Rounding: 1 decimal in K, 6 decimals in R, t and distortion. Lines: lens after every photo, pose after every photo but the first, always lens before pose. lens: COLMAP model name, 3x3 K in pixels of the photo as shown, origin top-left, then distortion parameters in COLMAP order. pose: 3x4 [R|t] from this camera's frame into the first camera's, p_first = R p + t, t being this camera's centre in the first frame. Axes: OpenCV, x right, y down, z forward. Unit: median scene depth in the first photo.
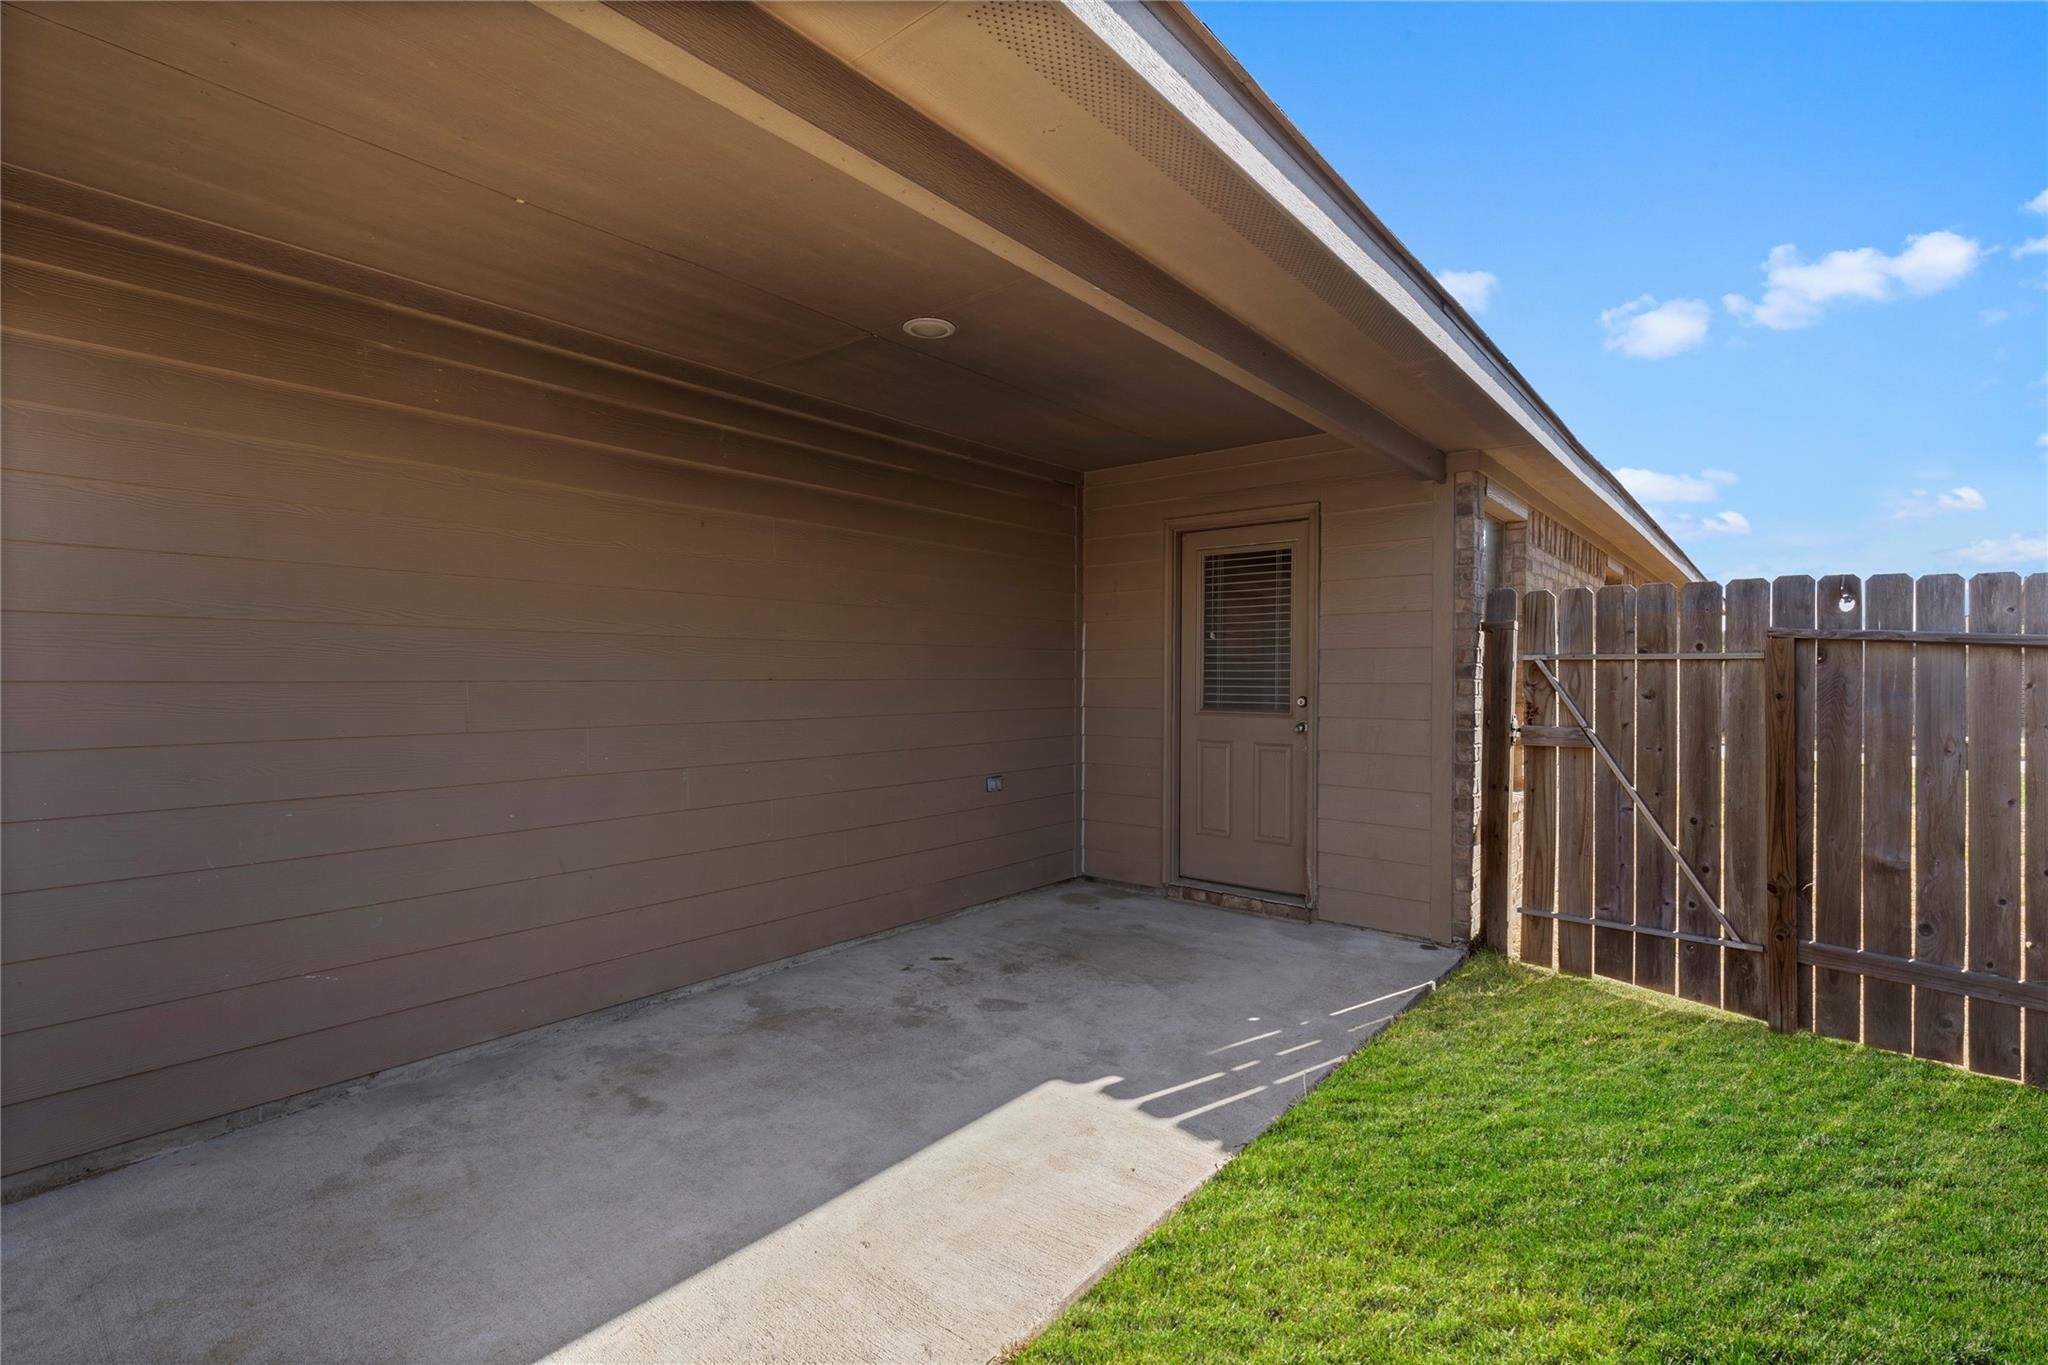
lens RADIAL K [[933.2, 0, 1024.3], [0, 933.2, 676.4], [0, 0, 1]] dist [0.008703, -0.000942]
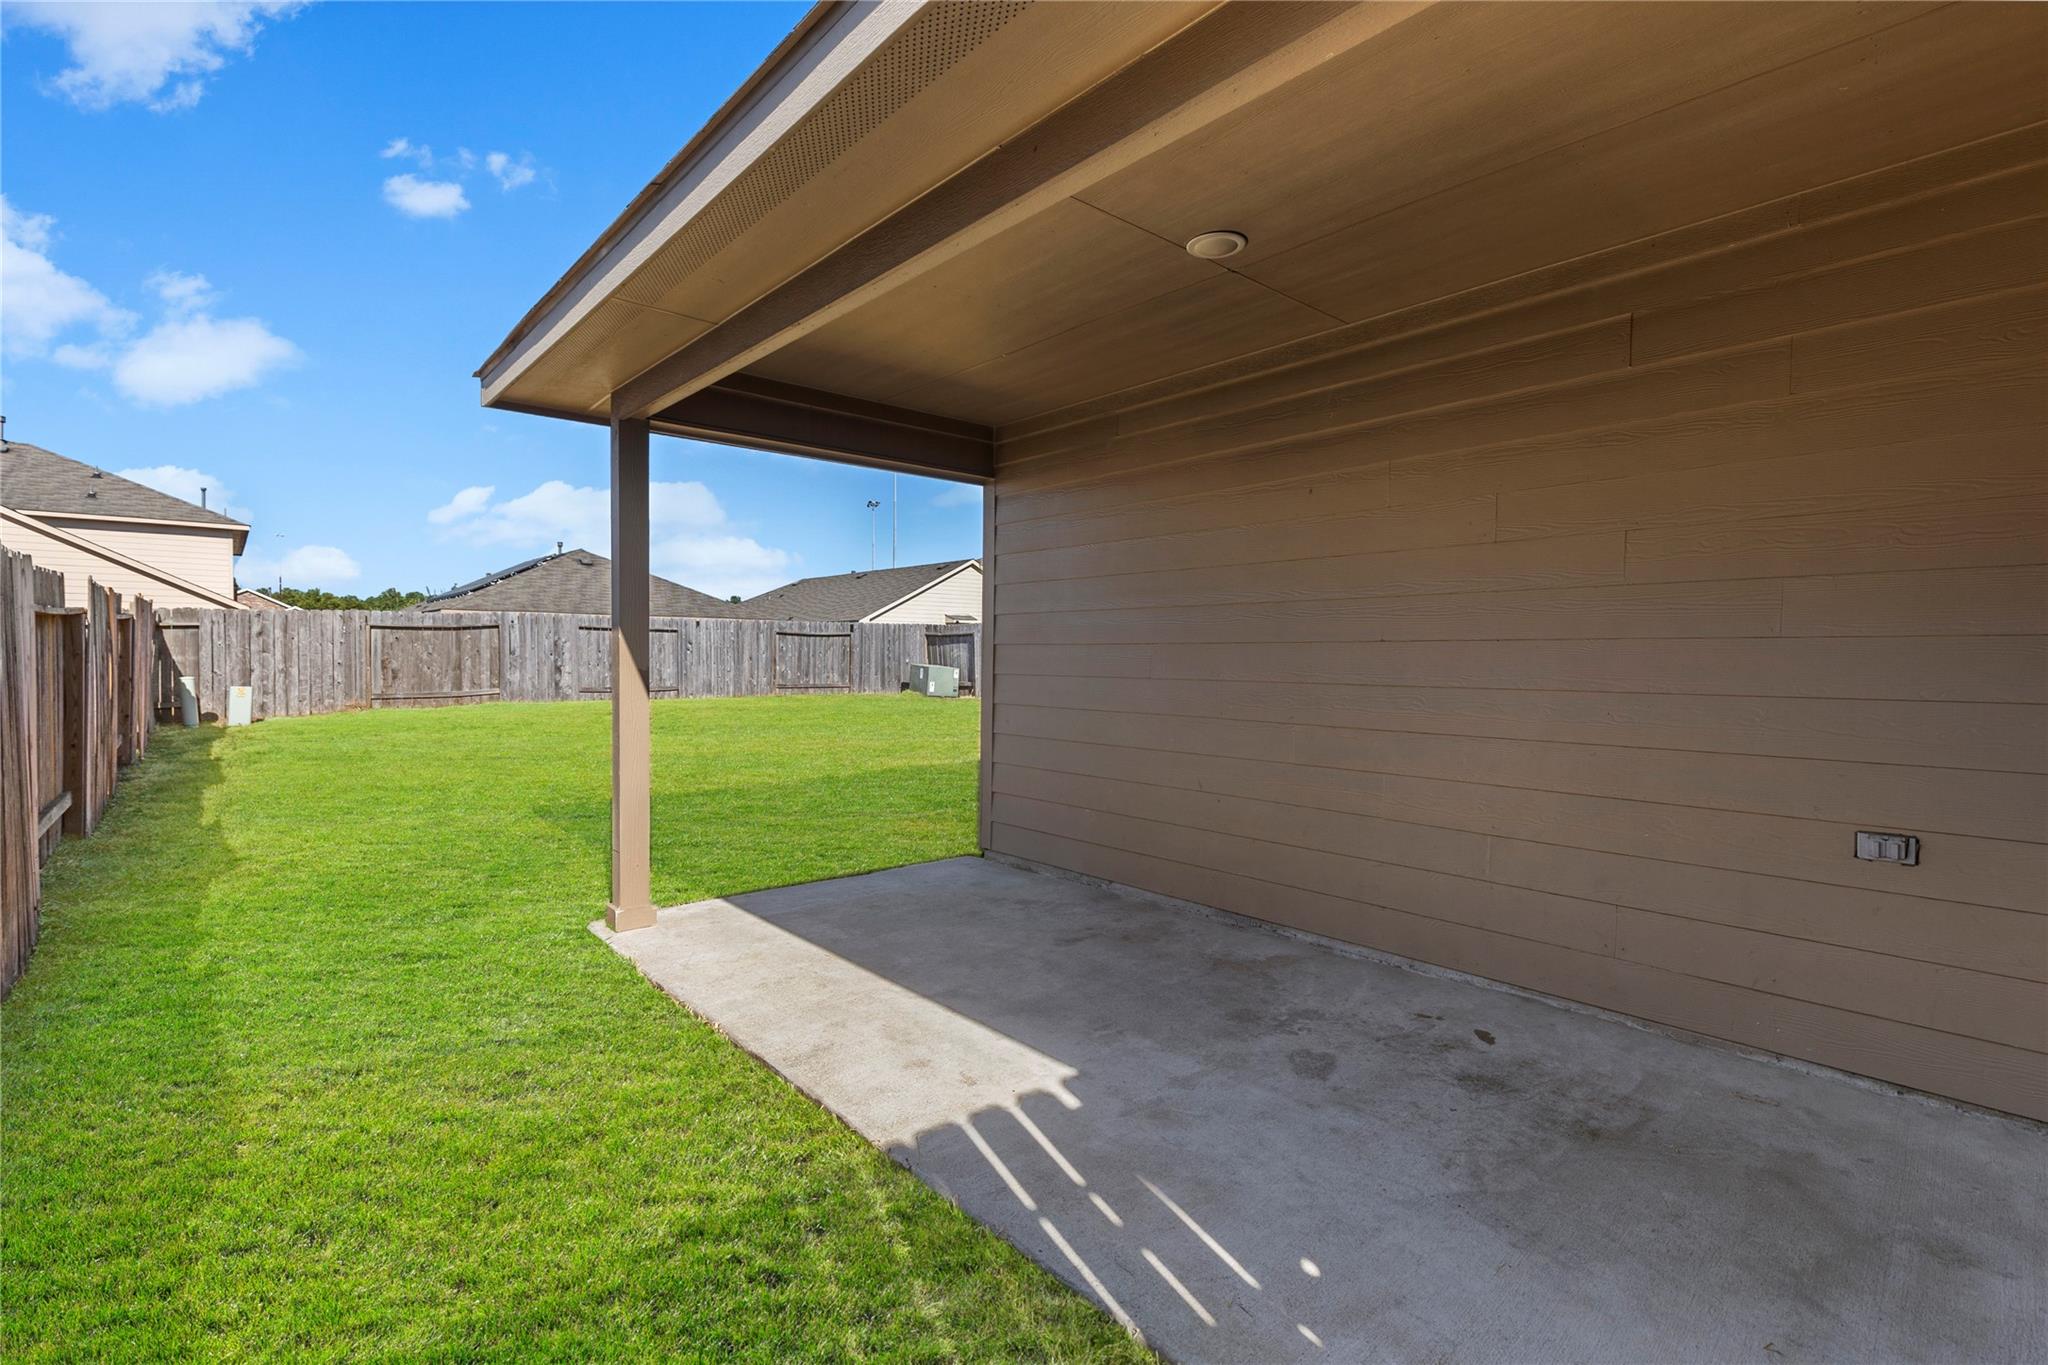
lens RADIAL K [[933.2, 0, 1017.1], [0, 933.2, 670.4], [0, 0, 1]] dist [0.008703, -0.000942]
pose [[-0.173081, 0.011857, -0.984836, 0.912647], [-0.005384, 0.999901, 0.012984, 0.029692], [0.984893, 0.007550, -0.173000, 1.073412]]
